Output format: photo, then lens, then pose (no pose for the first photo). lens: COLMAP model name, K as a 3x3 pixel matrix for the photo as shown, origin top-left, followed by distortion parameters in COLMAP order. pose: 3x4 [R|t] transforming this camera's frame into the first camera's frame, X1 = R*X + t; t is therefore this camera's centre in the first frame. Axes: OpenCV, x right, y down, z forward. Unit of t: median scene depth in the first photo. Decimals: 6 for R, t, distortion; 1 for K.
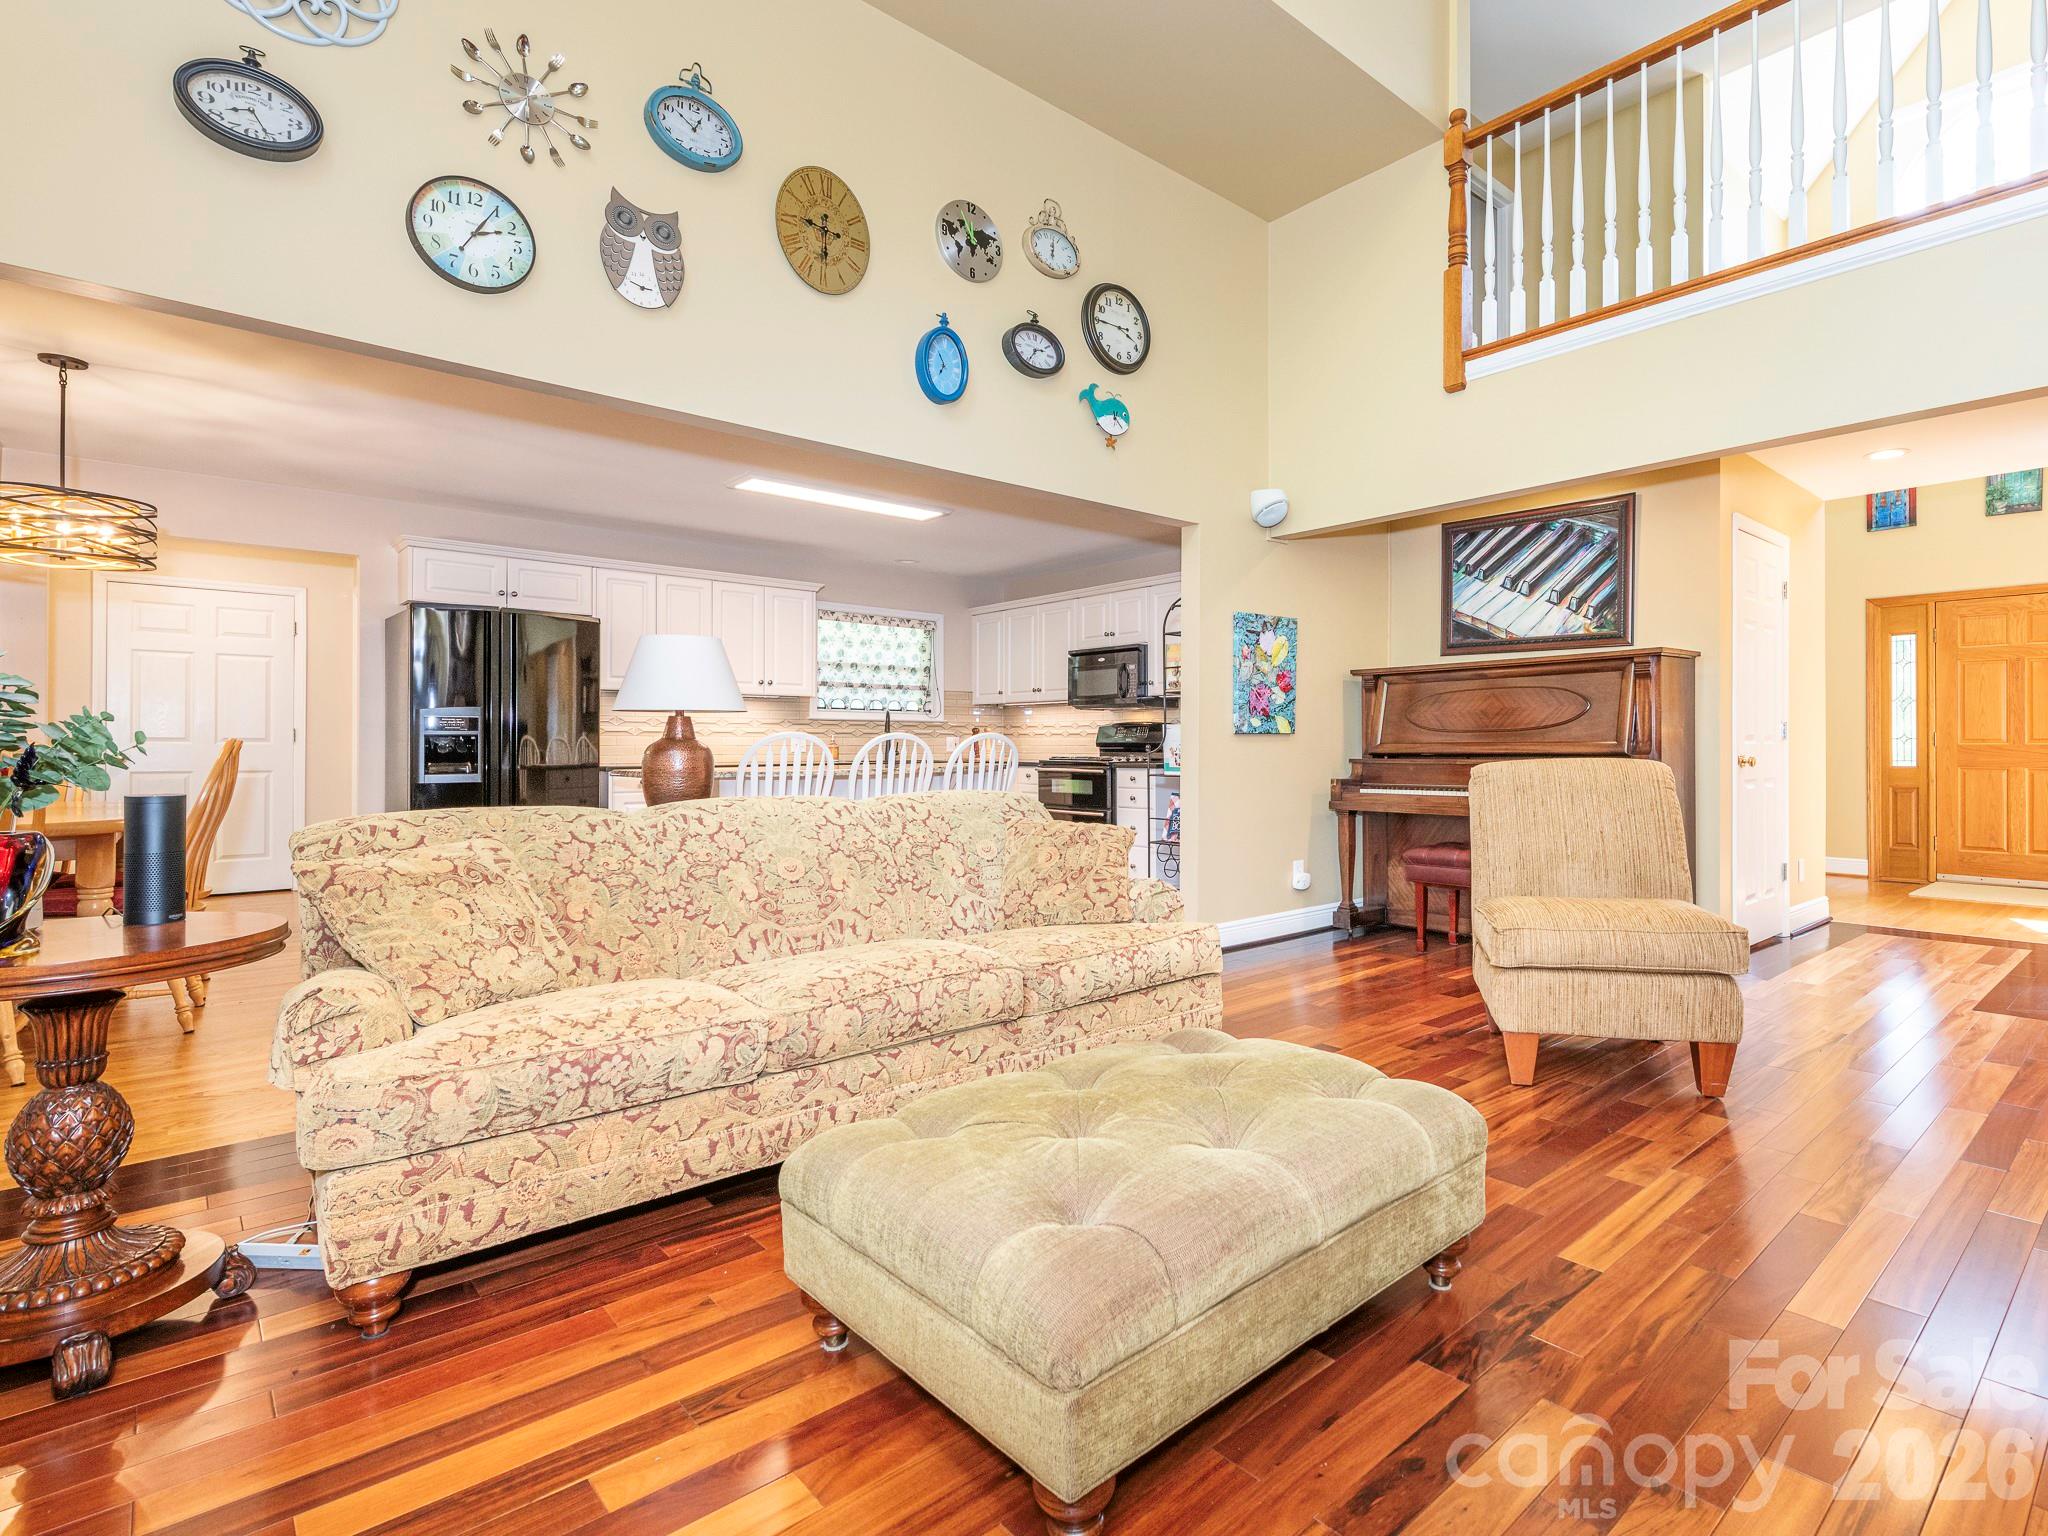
lens RADIAL K [[991.4, 0, 1171.4], [0, 991.4, 737.2], [0, 0, 1]] dist [0.004469, -0.000921]
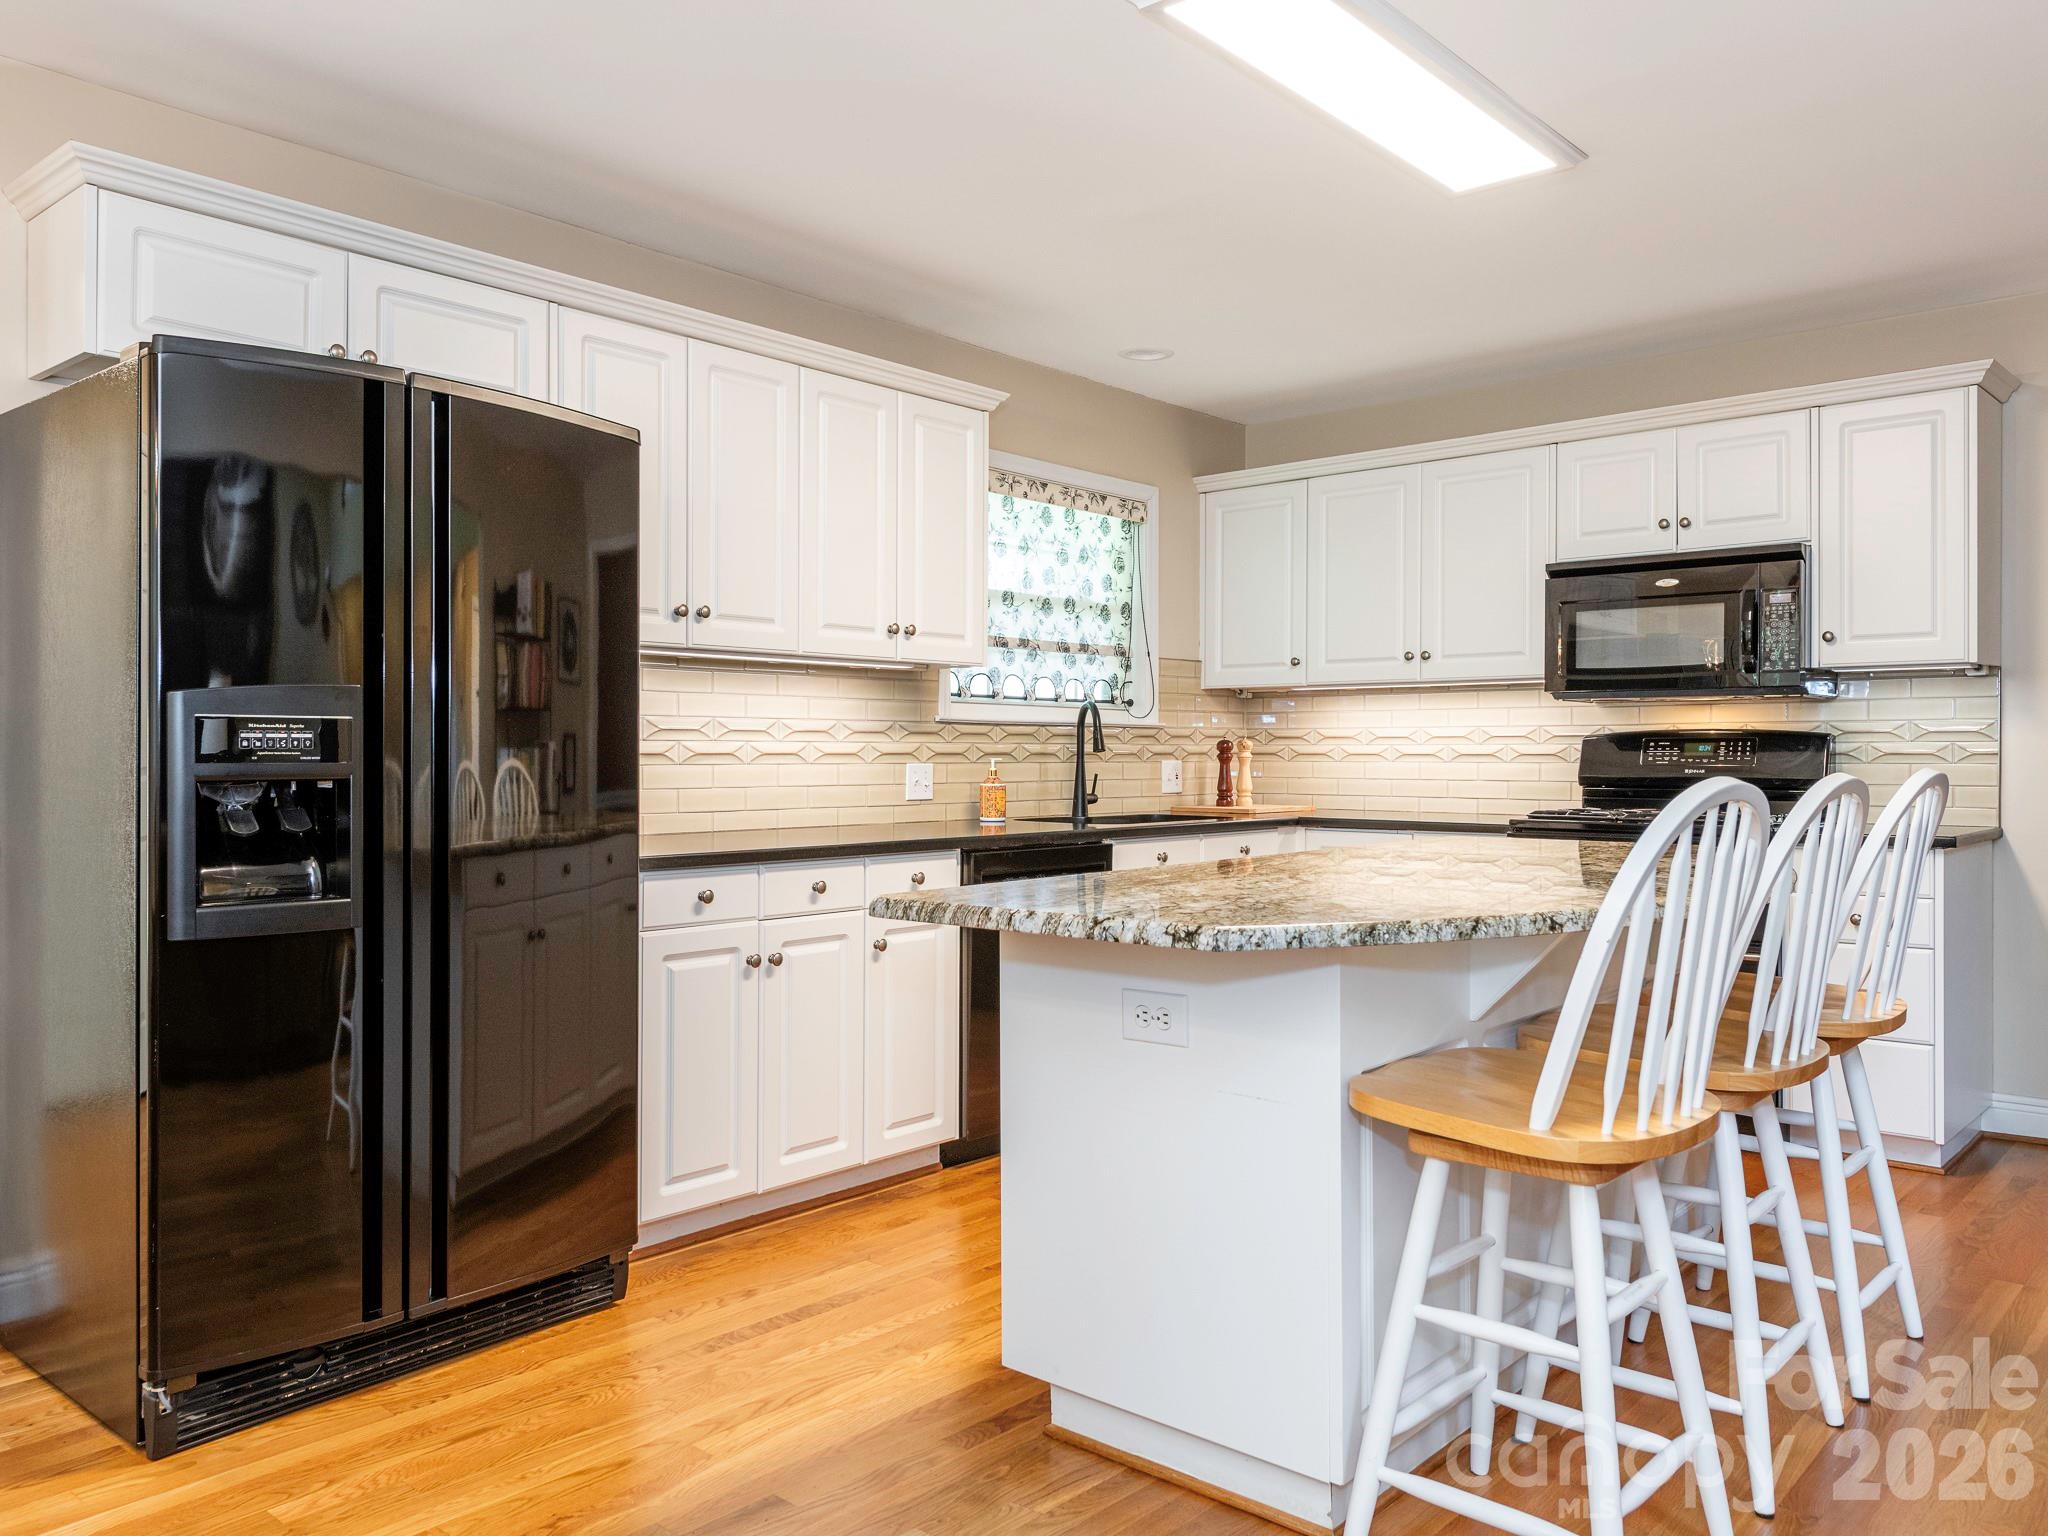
lens RADIAL K [[1469.8, 0, 1023.8], [0, 1469.8, 751.1], [0, 0, 1]] dist [0.026150, -0.013135]
pose [[0.998262, 0.003325, 0.058842, -0.390218], [-0.003691, 0.999974, 0.006121, -0.009604], [-0.058820, -0.006328, 0.998249, 0.396934]]
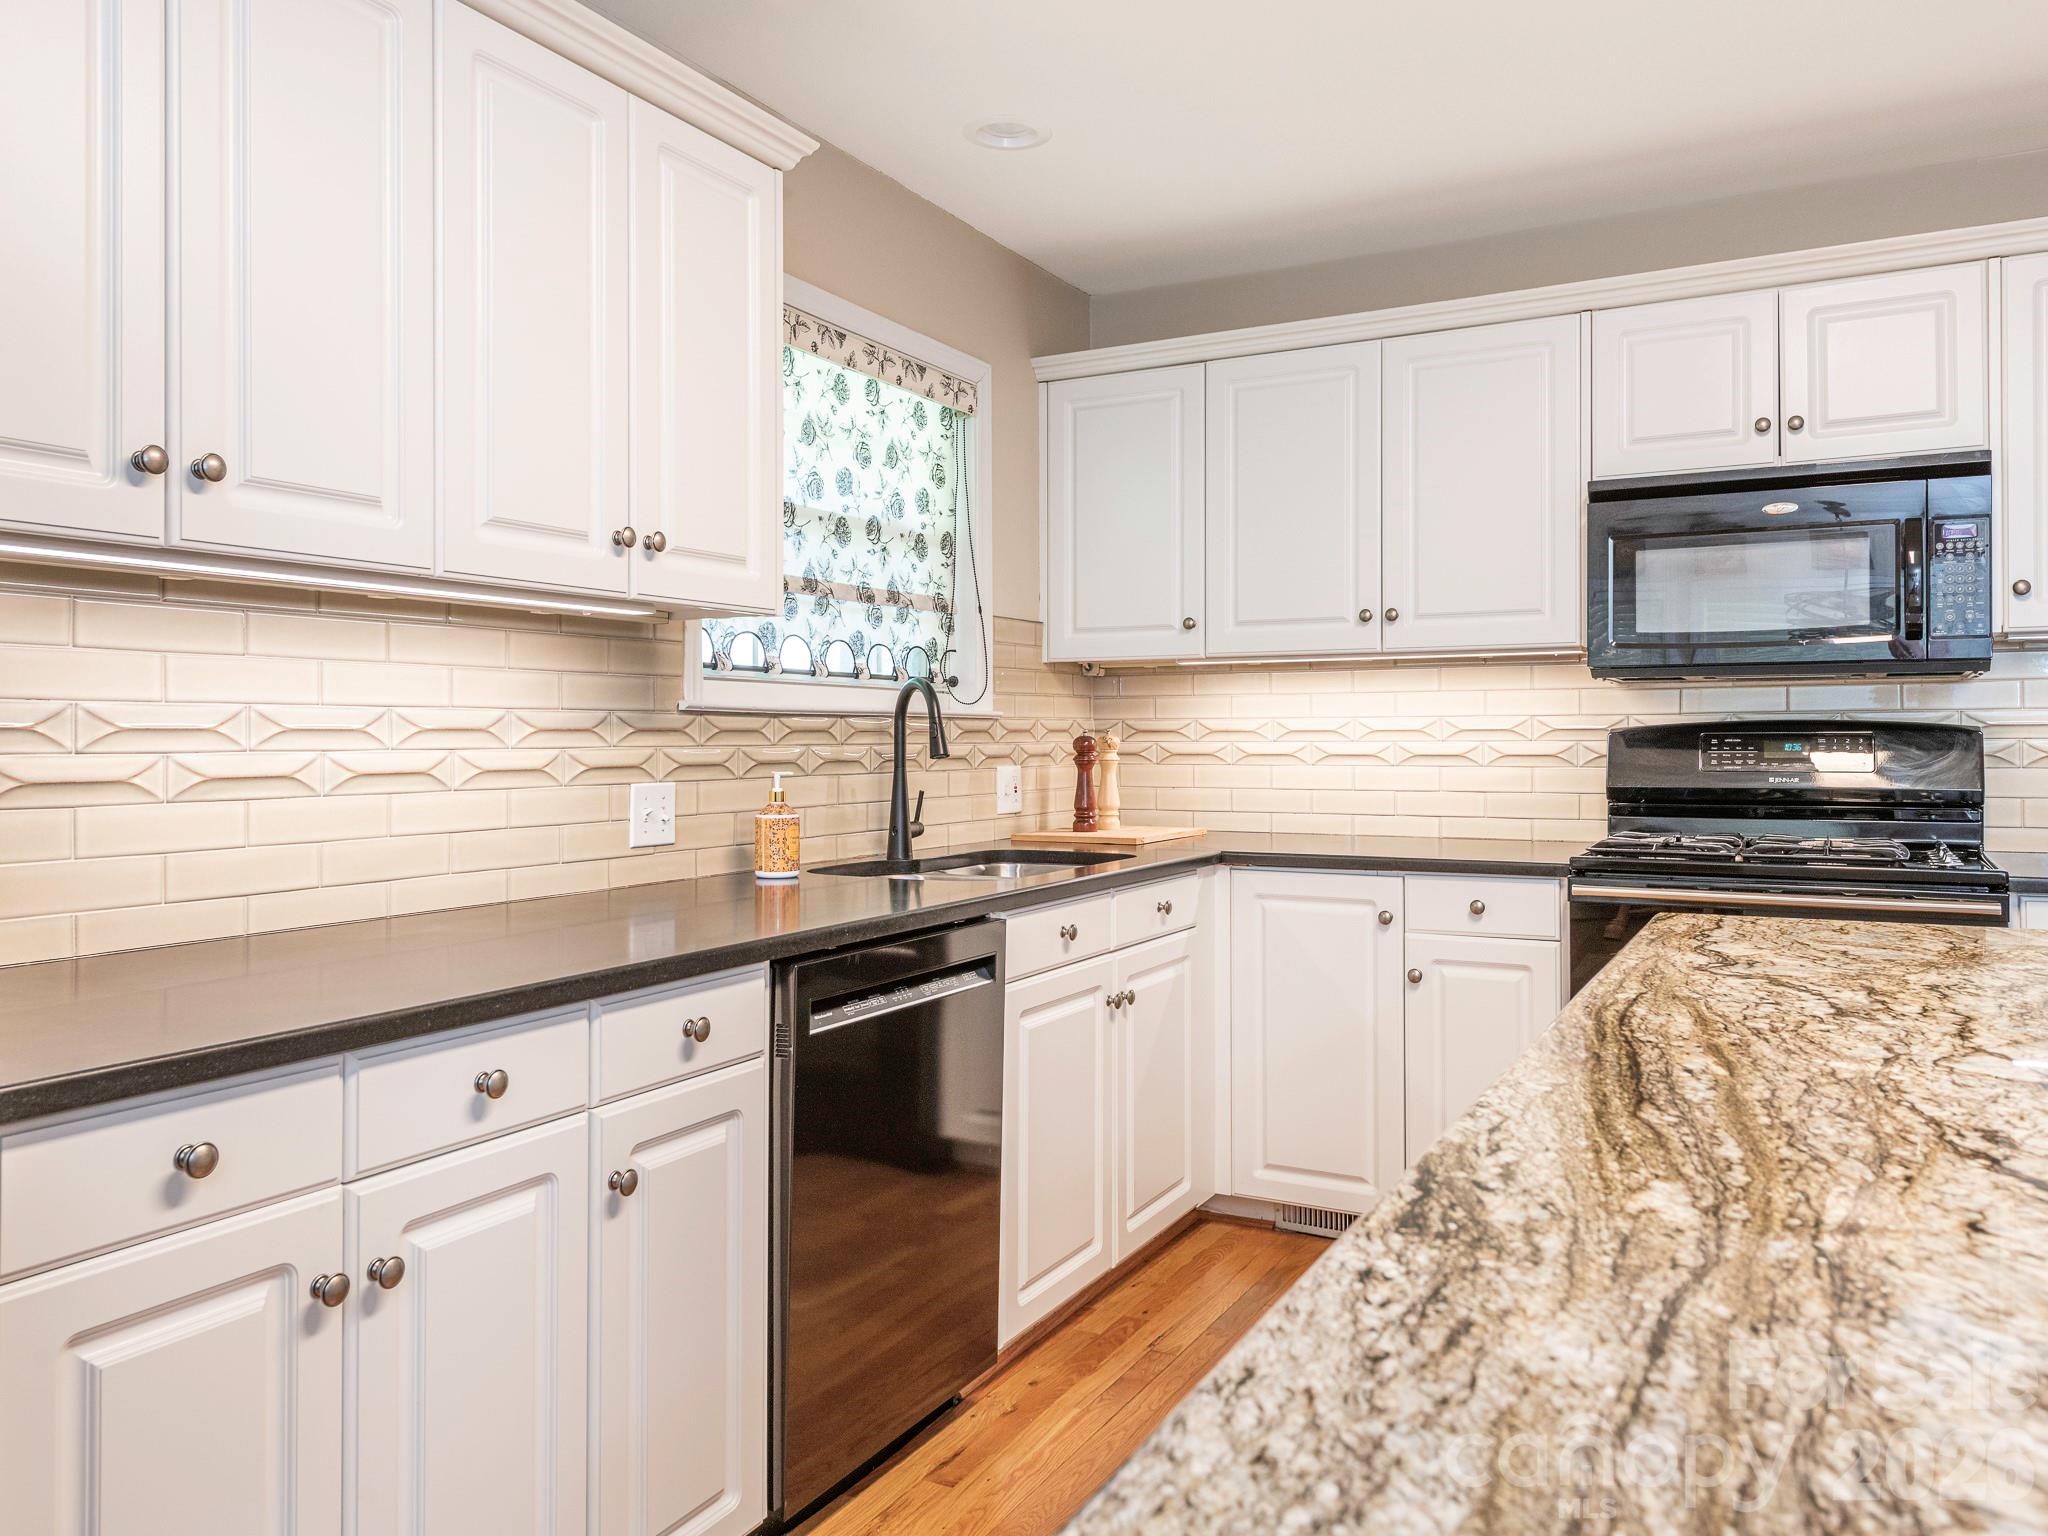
lens RADIAL K [[1469.8, 0, 1020.8], [0, 1469.8, 736.9], [0, 0, 1]] dist [0.026150, -0.013135]
pose [[0.956593, -0.001366, 0.291425, -0.418515], [-0.000759, 0.999974, 0.007179, -0.014673], [-0.291427, -0.007089, 0.956567, 0.663957]]
